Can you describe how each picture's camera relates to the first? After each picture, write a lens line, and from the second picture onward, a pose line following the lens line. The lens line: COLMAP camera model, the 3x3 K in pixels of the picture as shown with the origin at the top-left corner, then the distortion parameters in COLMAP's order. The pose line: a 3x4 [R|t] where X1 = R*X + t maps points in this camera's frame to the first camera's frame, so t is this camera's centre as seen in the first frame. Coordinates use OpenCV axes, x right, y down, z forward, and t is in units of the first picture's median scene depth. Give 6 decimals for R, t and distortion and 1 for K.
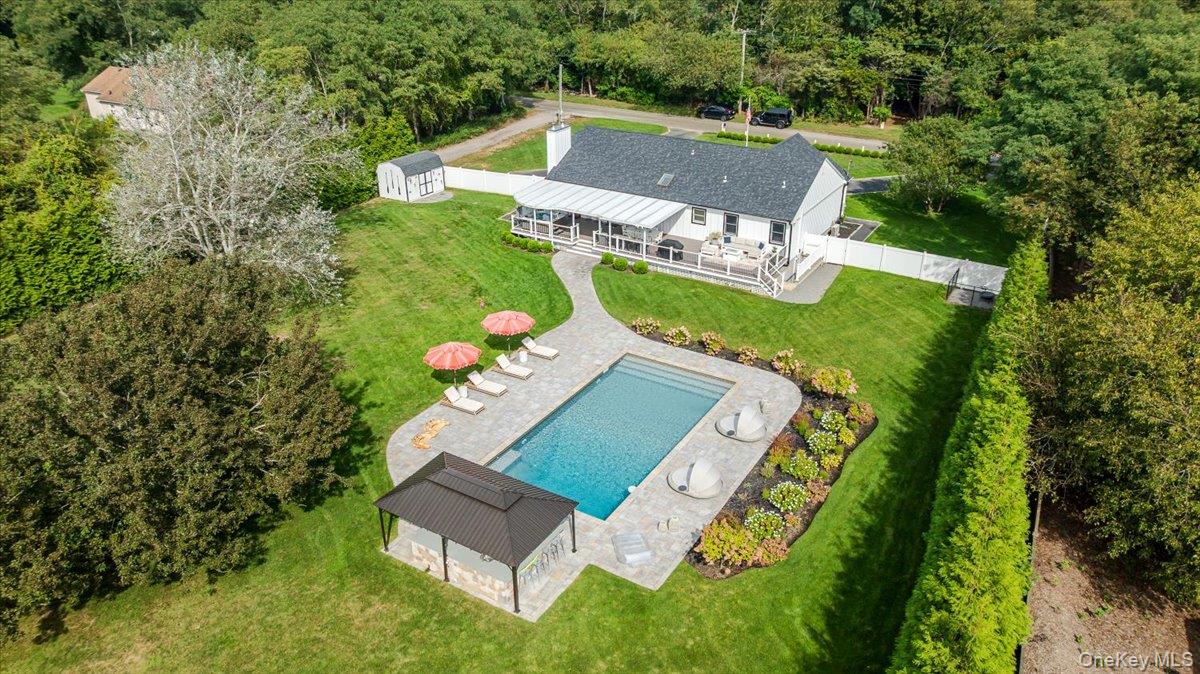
lens RADIAL K [[825.6, 0, 603.5], [0, 825.6, 334.4], [0, 0, 1]] dist [-0.009701, -0.001316]
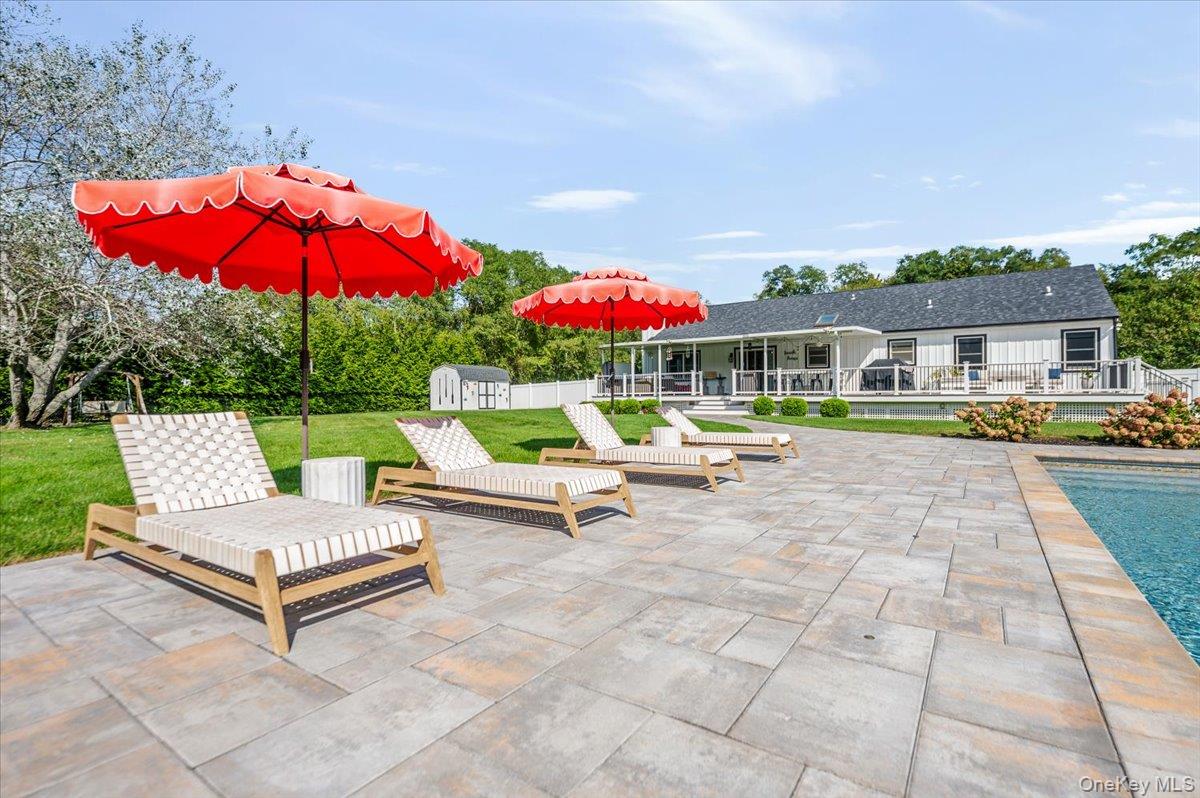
lens RADIAL K [[552.7, 0, 608.5], [0, 552.7, 392.8], [0, 0, 1]] dist [-0.005604, -0.000105]
pose [[0.998193, -0.010814, -0.059108, -0.075779], [-0.016110, 0.899499, -0.436625, 0.063639], [0.057890, 0.436789, 0.897700, 0.621084]]
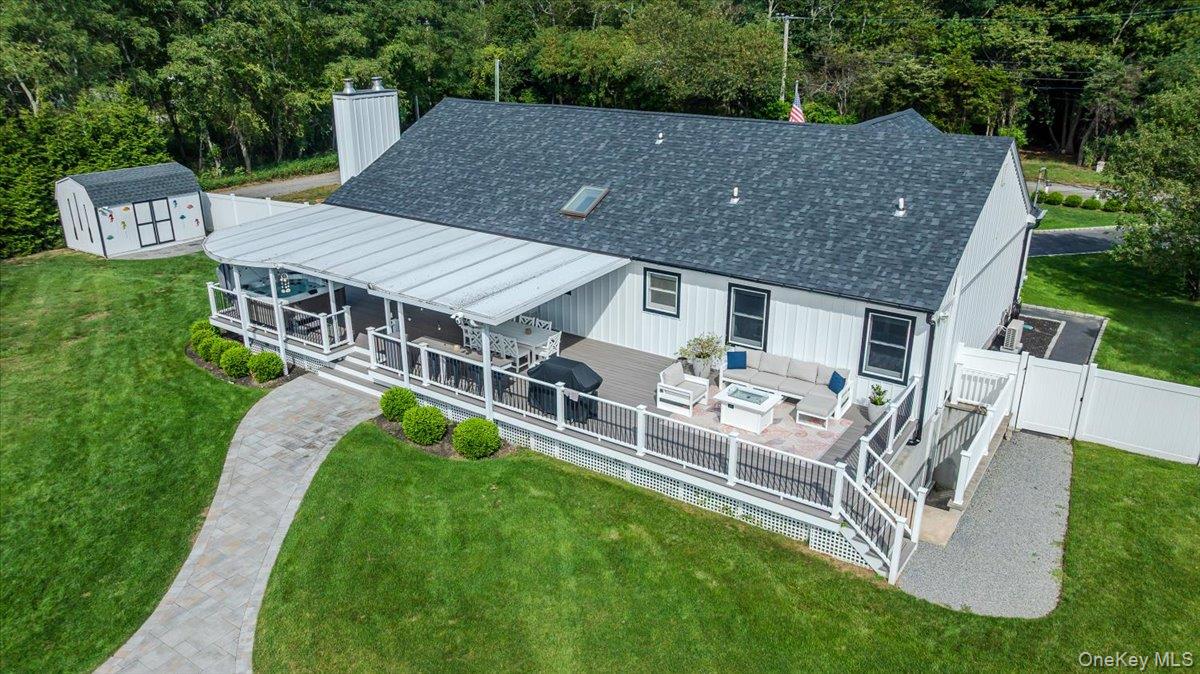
lens RADIAL K [[825.6, 0, 608.3], [0, 825.6, 339.1], [0, 0, 1]] dist [-0.009701, -0.001316]
pose [[0.998862, 0.021116, -0.042760, 0.105790], [-0.025073, 0.995236, -0.094215, -0.085396], [0.040567, 0.095180, 0.994633, 0.621366]]
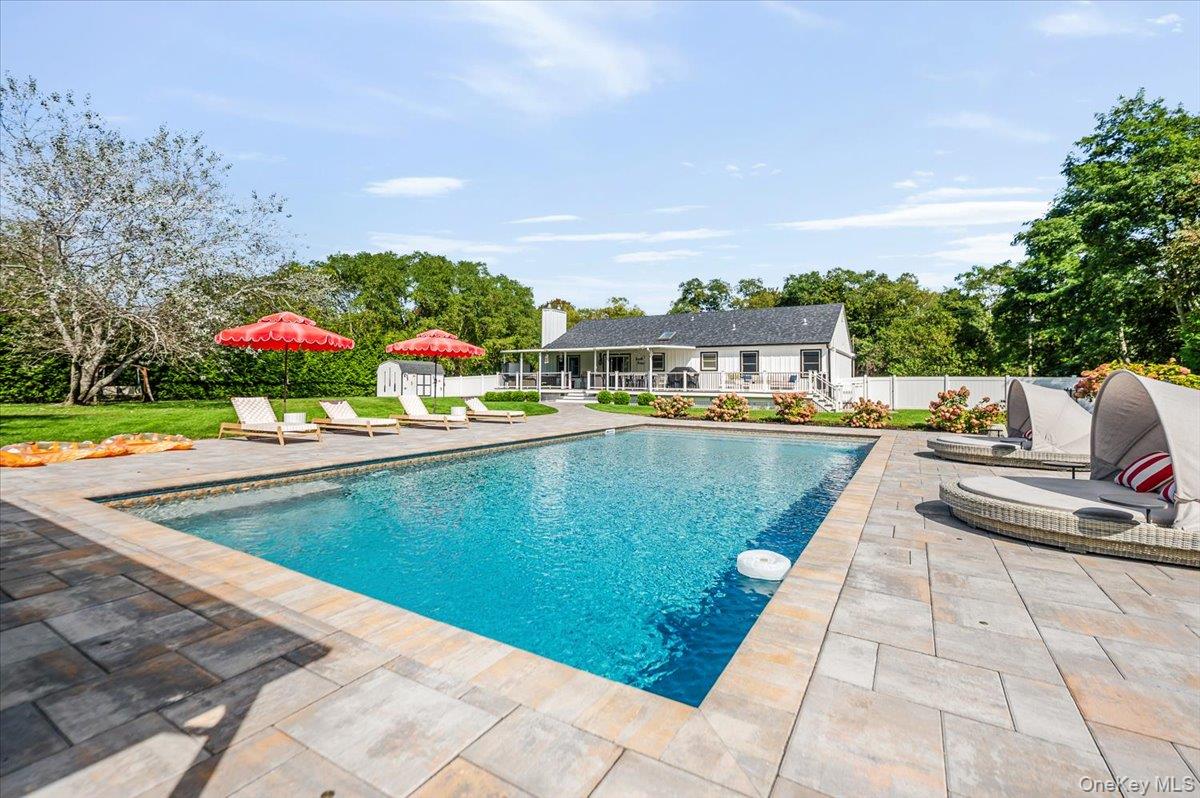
lens RADIAL K [[518.2, 0, 598.9], [0, 518.2, 362.8], [0, 0, 1]] dist [0.003688, 0.000410]
pose [[0.999954, 0.006682, 0.006877, -0.004482], [-0.002647, 0.881670, -0.471860, 0.114407], [-0.009216, 0.471820, 0.881647, 0.507660]]
